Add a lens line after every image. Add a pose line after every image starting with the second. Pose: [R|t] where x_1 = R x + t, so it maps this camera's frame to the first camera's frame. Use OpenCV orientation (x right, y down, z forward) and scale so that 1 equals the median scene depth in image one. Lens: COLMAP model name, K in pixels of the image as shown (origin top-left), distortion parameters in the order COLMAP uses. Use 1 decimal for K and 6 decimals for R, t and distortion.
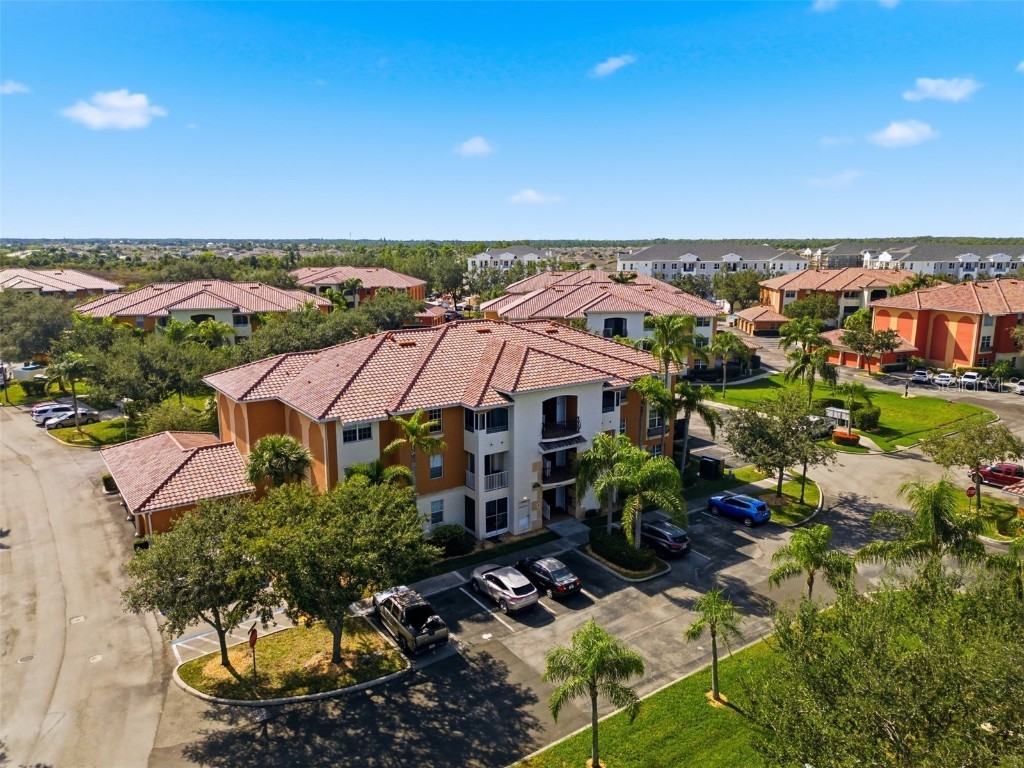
lens RADIAL K [[713.9, 0, 512.0], [0, 713.9, 384.0], [0, 0, 1]] dist [0.081005, -0.083856]
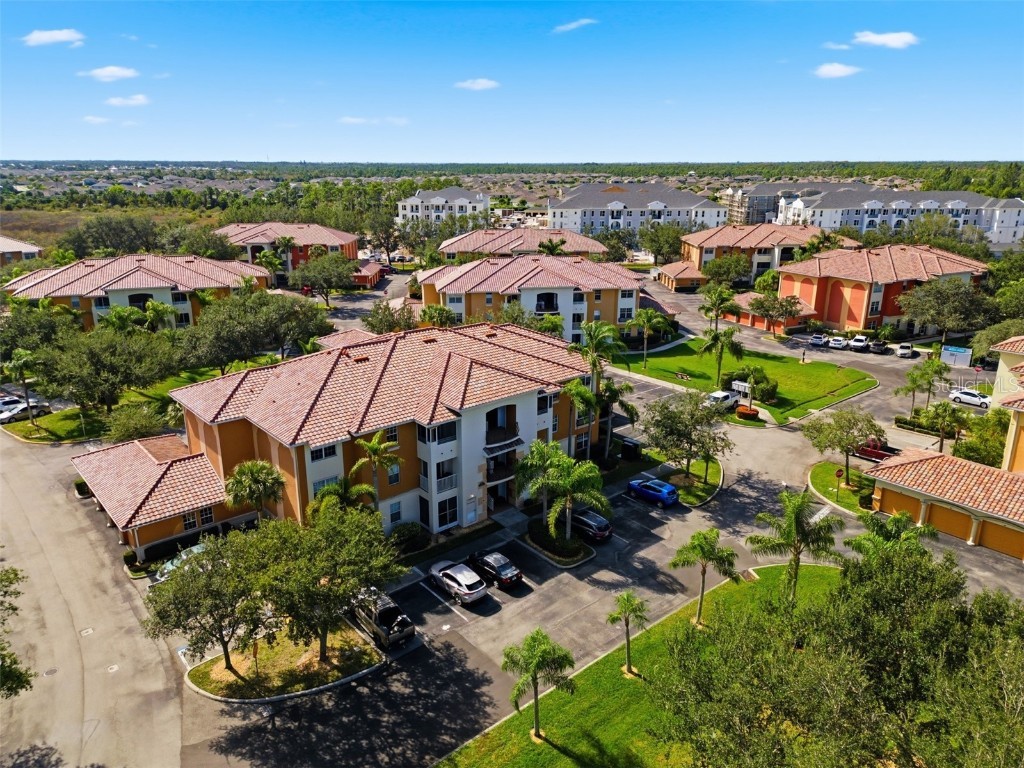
lens RADIAL K [[713.9, 0, 512.0], [0, 713.9, 384.0], [0, 0, 1]] dist [0.081005, -0.083856]
pose [[0.995345, -0.027257, 0.092441, -0.018259], [0.017745, 0.994605, 0.102206, -0.128553], [-0.094728, -0.100090, 0.990459, -0.122422]]
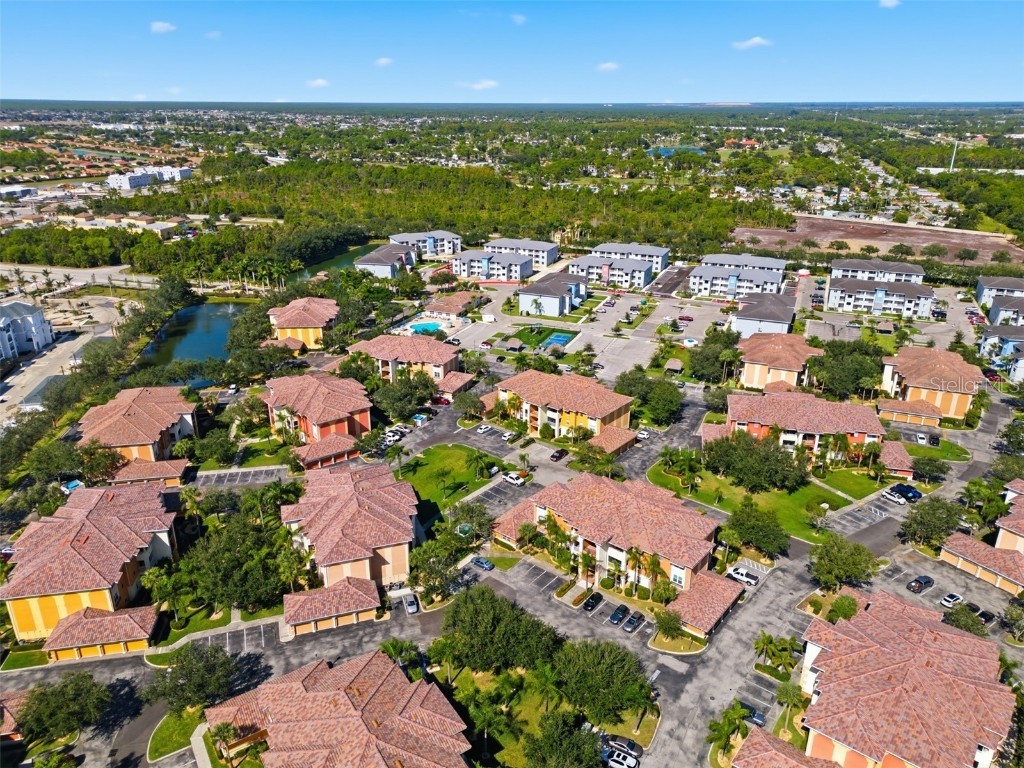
lens RADIAL K [[713.9, 0, 512.0], [0, 713.9, 384.0], [0, 0, 1]] dist [0.081005, -0.083856]
pose [[-0.264312, -0.354261, 0.897016, -2.308106], [0.187889, 0.893357, 0.408179, -1.716977], [-0.945958, 0.276426, -0.169564, 1.890347]]
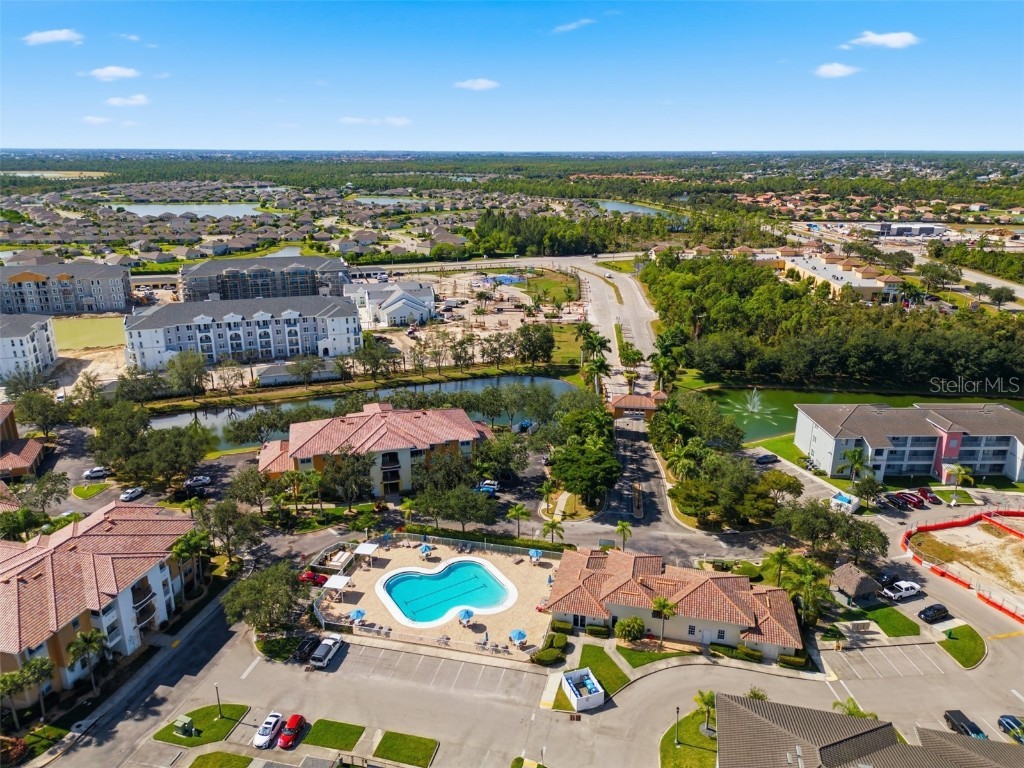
lens RADIAL K [[713.9, 0, 512.0], [0, 713.9, 384.0], [0, 0, 1]] dist [0.081005, -0.083856]
pose [[0.904155, -0.130652, 0.406736, 2.526383], [0.082035, 0.987466, 0.134835, -0.789837], [-0.419255, -0.088545, 0.903540, -0.542842]]
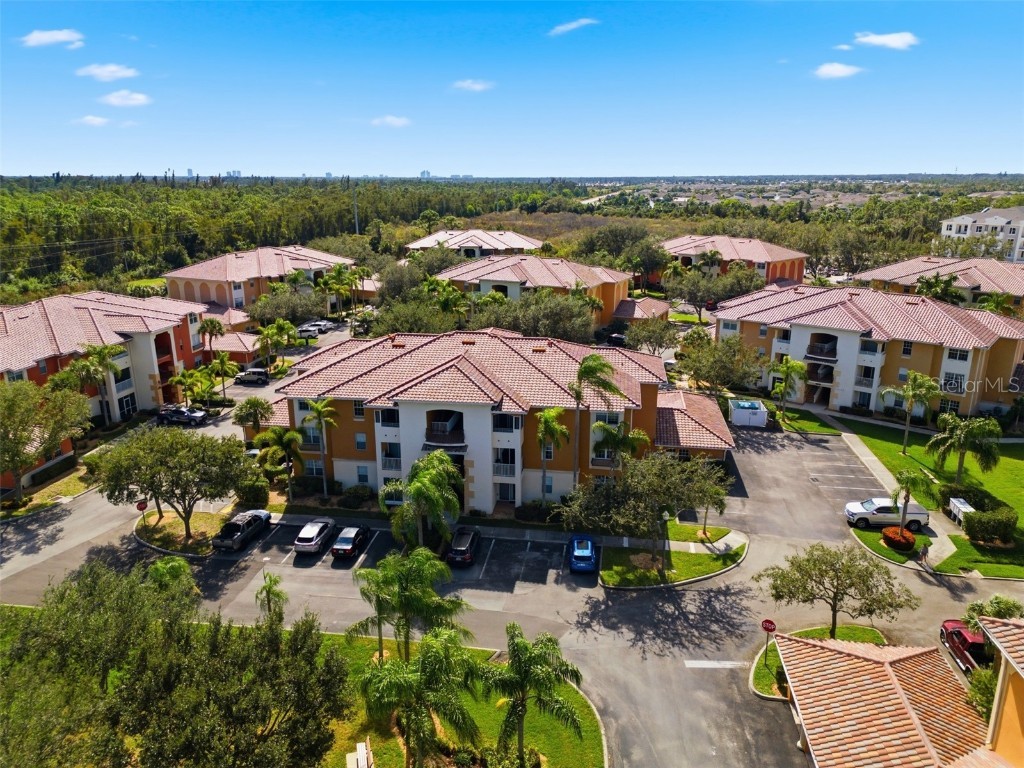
lens RADIAL K [[717.4, 0, 512.0], [0, 717.4, 384.0], [0, 0, 1]] dist [0.080527, -0.089555]
pose [[0.724076, 0.190164, -0.662987, 0.894116], [-0.133891, 0.981709, 0.135355, -0.193935], [0.676600, -0.009239, 0.736293, 0.178650]]
